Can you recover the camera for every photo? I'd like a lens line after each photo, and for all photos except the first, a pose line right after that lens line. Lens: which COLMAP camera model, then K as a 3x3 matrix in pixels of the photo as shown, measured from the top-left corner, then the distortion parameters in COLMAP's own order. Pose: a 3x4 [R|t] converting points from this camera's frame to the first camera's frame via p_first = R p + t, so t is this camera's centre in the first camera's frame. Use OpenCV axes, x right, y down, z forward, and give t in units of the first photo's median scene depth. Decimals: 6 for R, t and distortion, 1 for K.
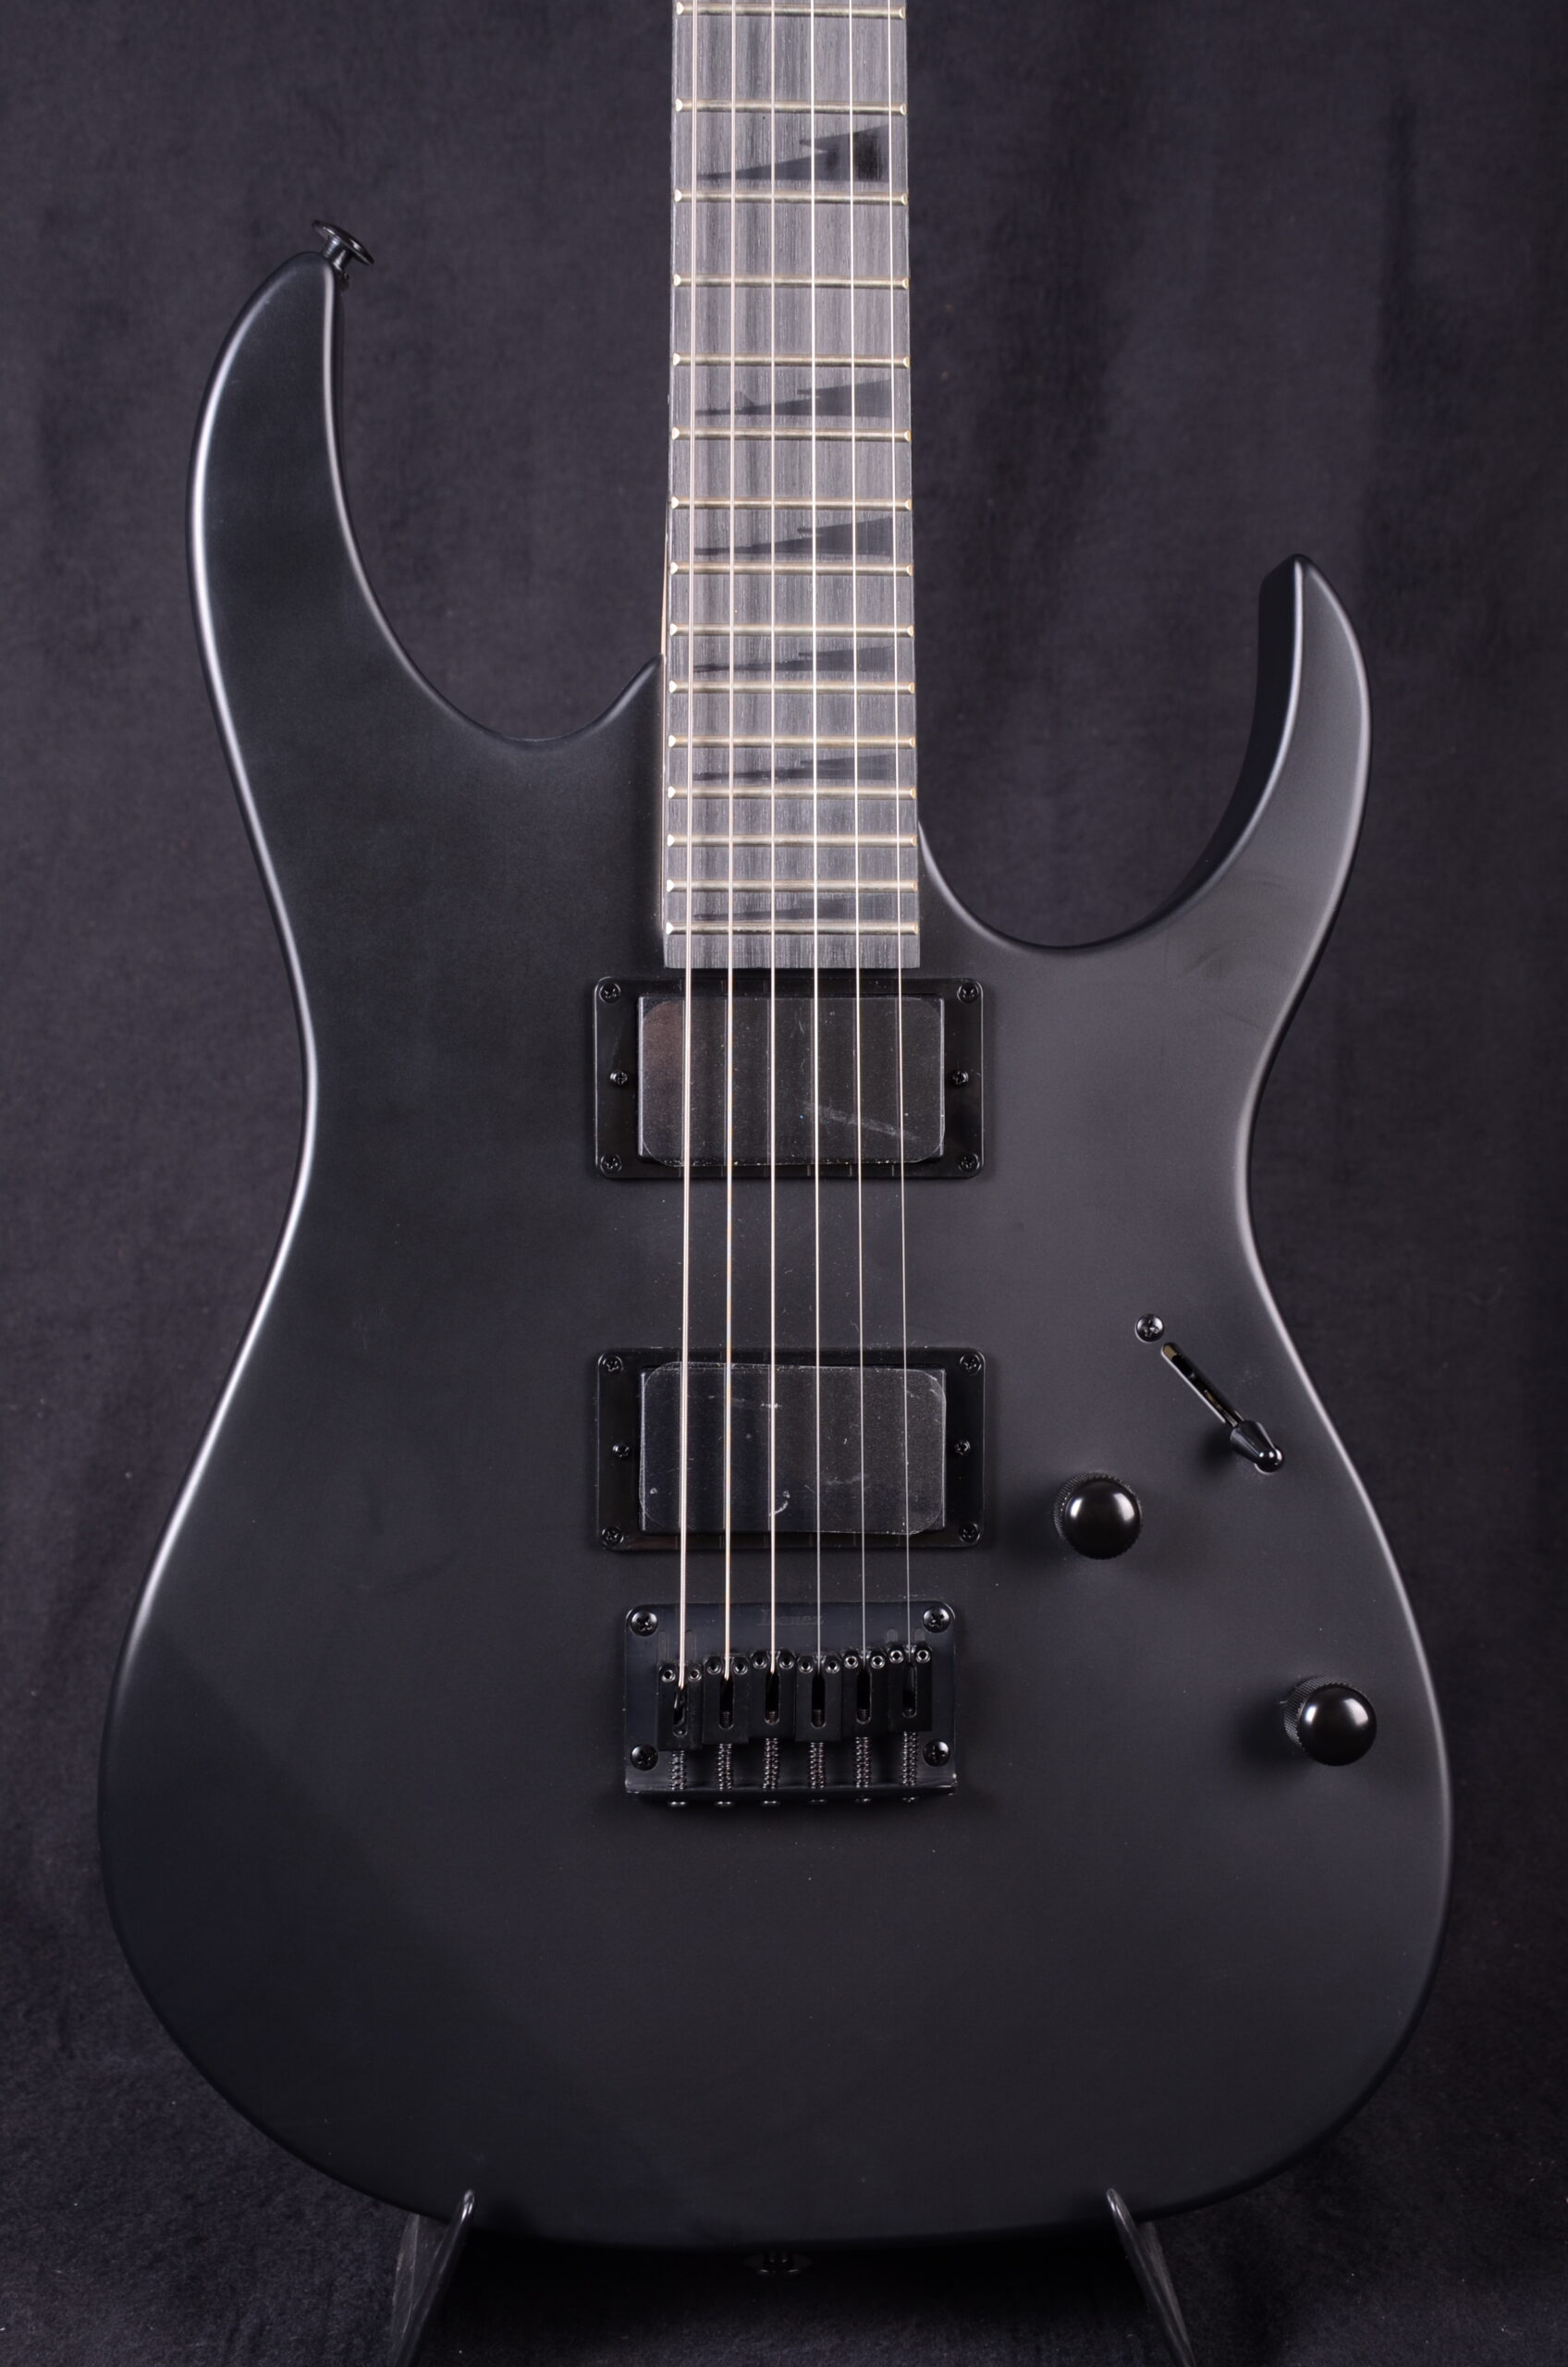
lens RADIAL K [[4238.3, 0, 797.9], [0, 4238.3, 1244.6], [0, 0, 1]] dist [0.250208, 0.000000]
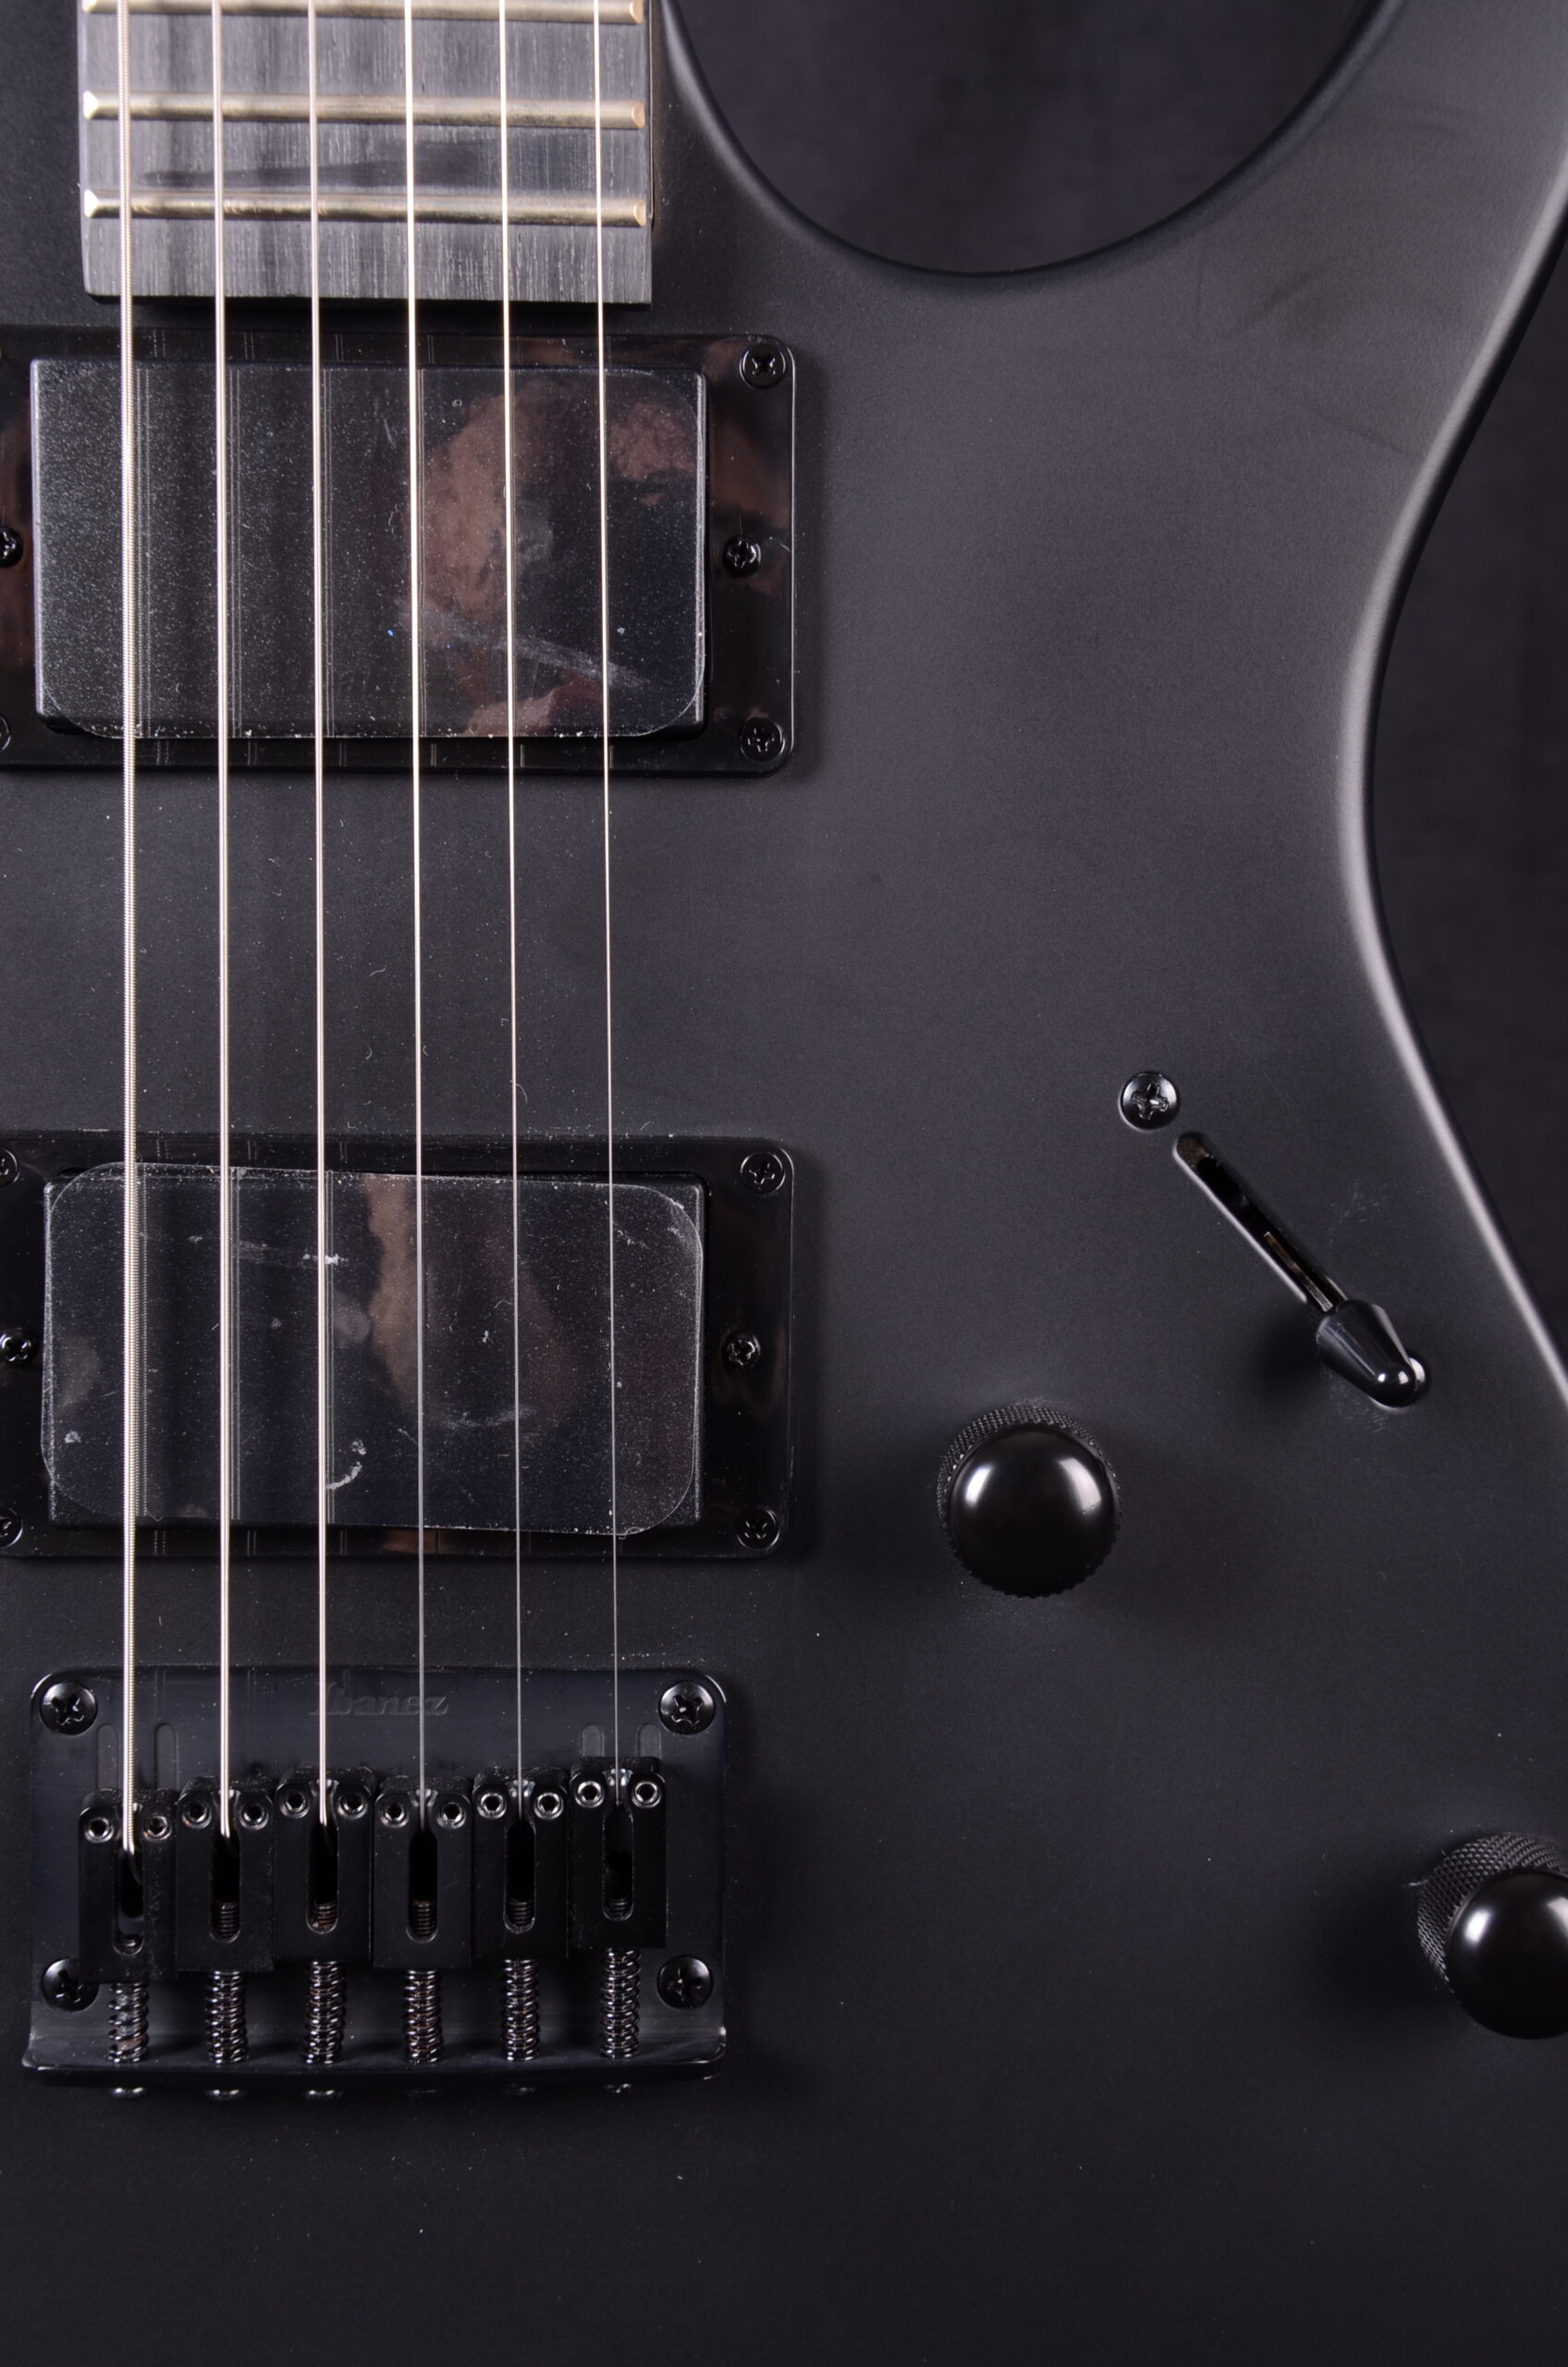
lens RADIAL K [[3575.4, 0, 734.8], [0, 3575.4, 1197.3], [0, 0, 1]] dist [0.146934, 0.000000]
pose [[0.997033, 0.013902, -0.075715, 0.068061], [-0.009517, 0.998273, 0.057974, 0.007834], [0.076390, -0.057081, 0.995443, 0.605831]]
